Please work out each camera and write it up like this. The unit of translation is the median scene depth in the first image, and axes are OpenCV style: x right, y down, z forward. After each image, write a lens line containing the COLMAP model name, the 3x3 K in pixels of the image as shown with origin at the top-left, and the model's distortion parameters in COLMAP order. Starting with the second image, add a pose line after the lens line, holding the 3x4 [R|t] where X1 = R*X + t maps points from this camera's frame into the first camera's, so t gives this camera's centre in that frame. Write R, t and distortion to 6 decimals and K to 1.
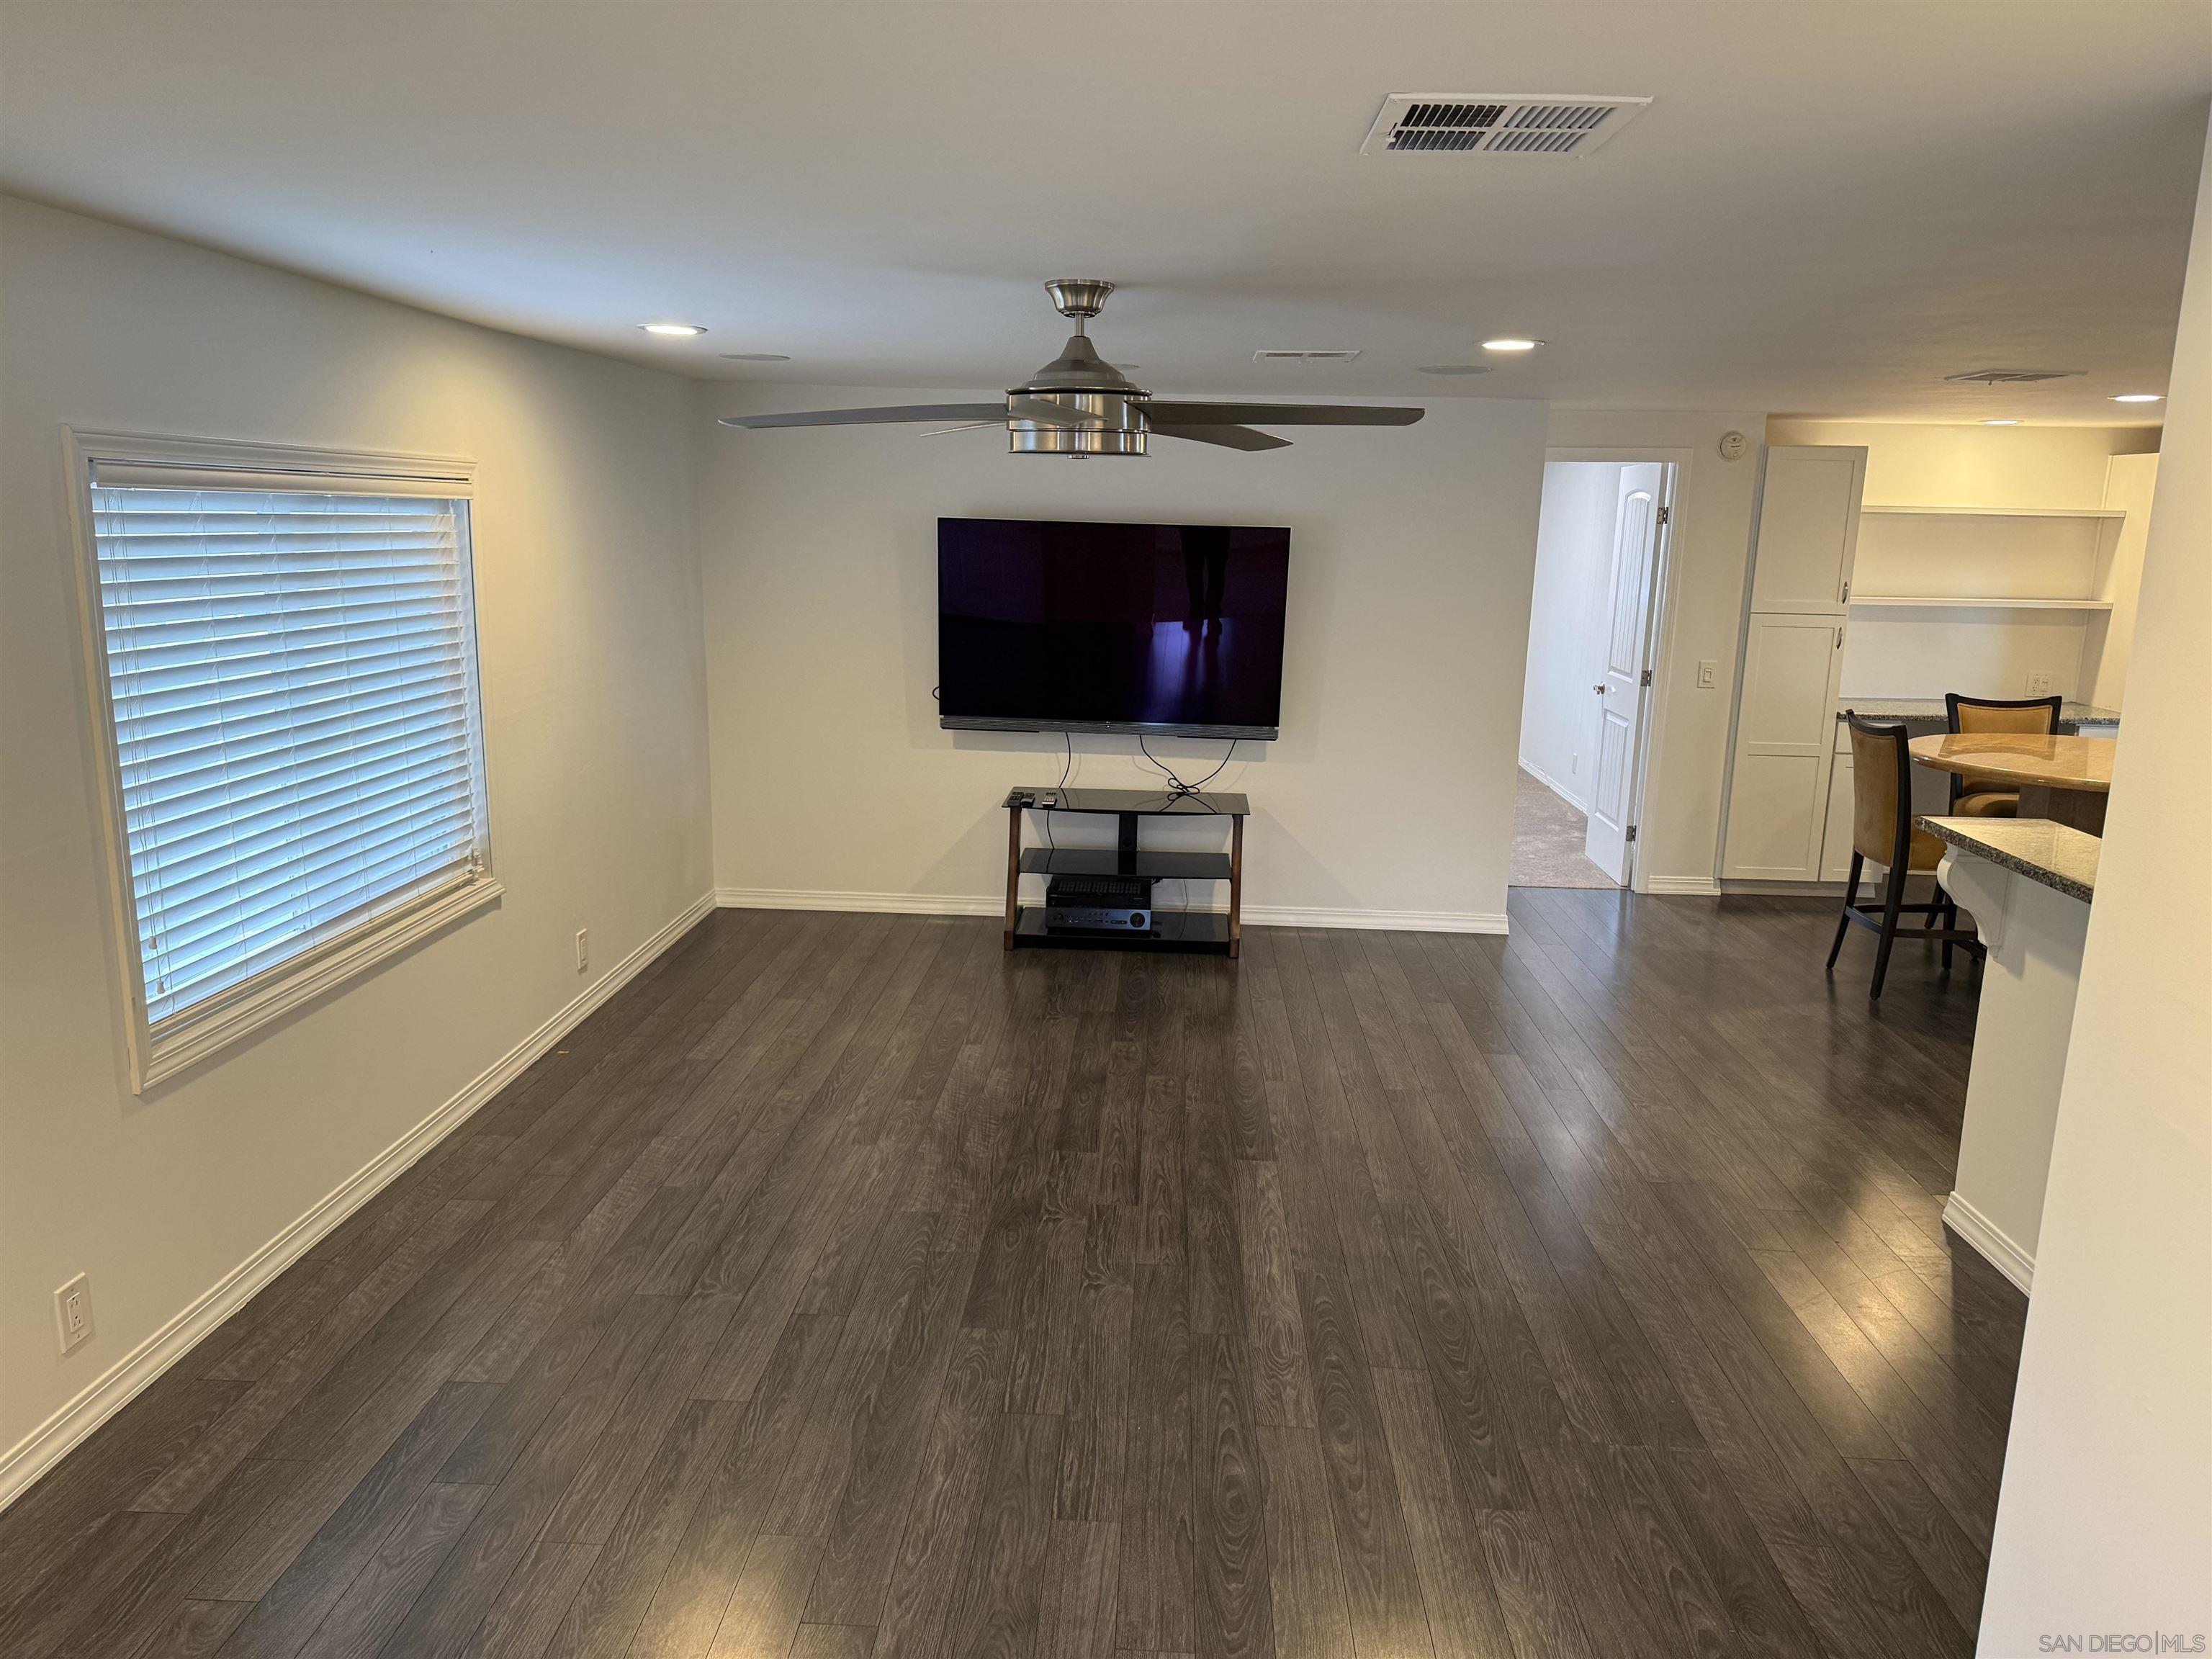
lens RADIAL K [[1550.8, 0, 1099.6], [0, 1550.8, 835.3], [0, 0, 1]] dist [0.118973, -0.170854]
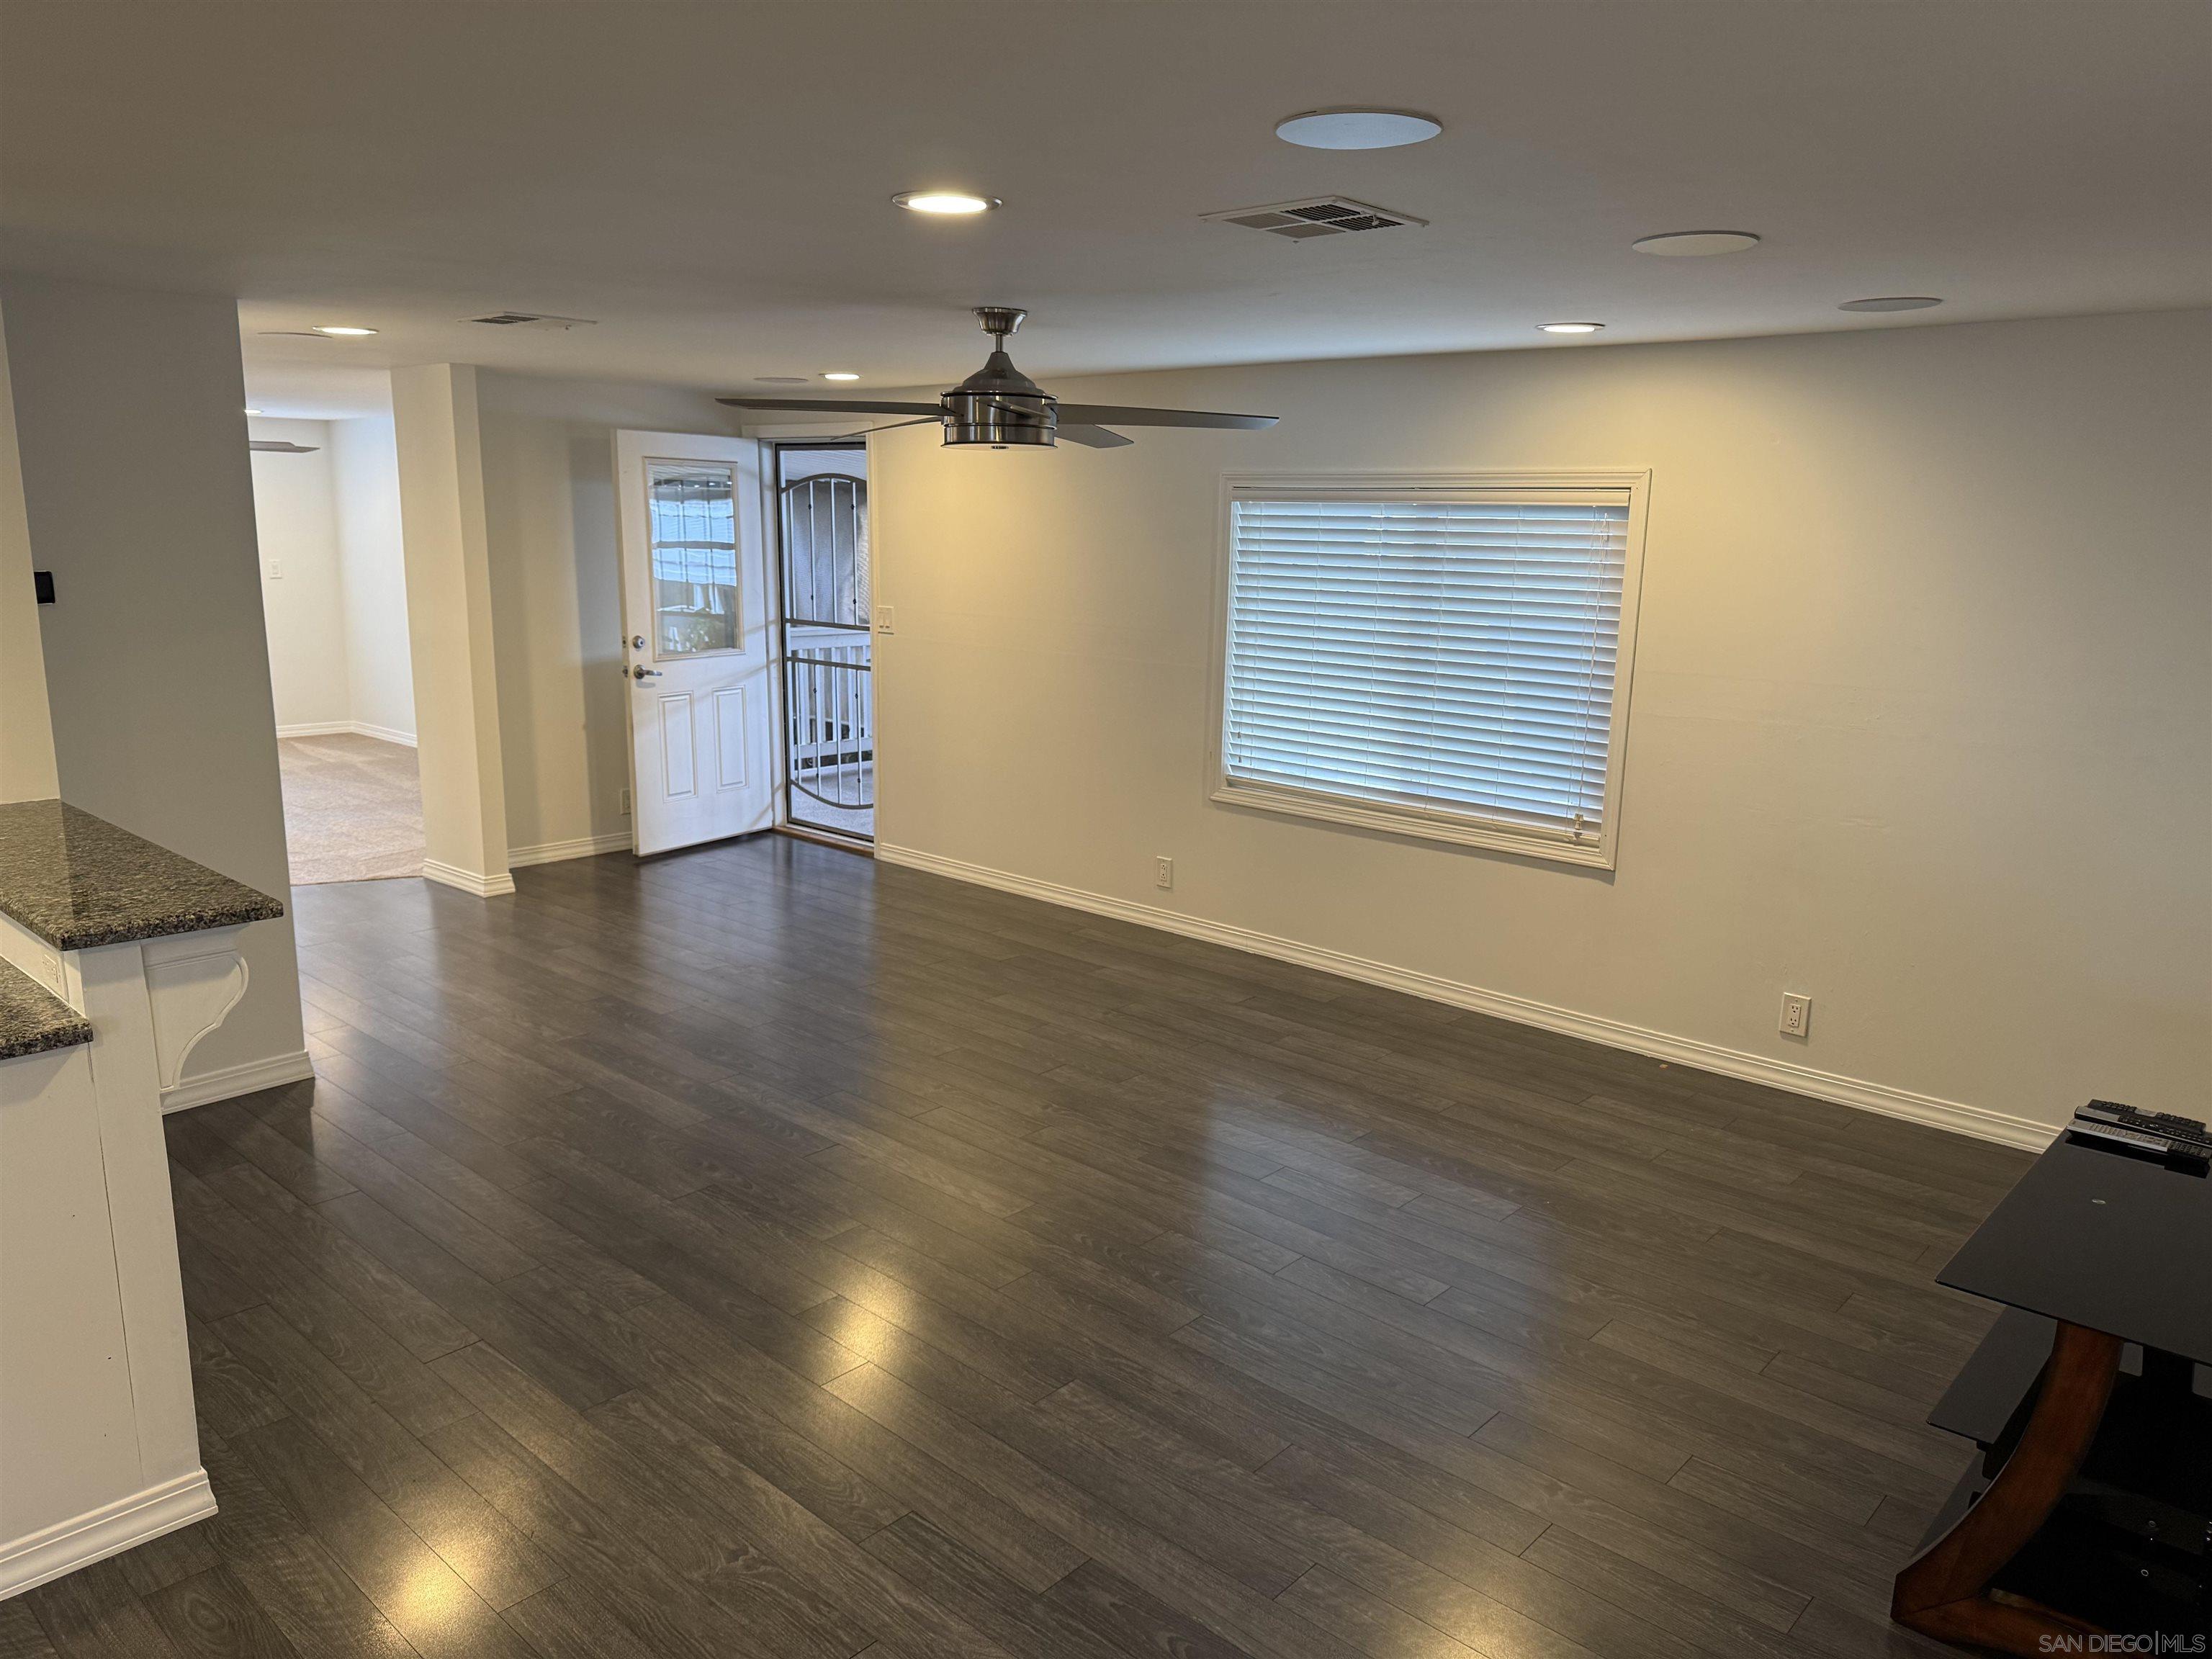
lens RADIAL K [[1550.8, 0, 1099.6], [0, 1550.8, 835.3], [0, 0, 1]] dist [0.118973, -0.170854]
pose [[-0.642644, 0.123506, -0.756145, 0.494163], [-0.185887, 0.932300, 0.310263, -0.191017], [0.743273, 0.339946, -0.576178, 1.012821]]
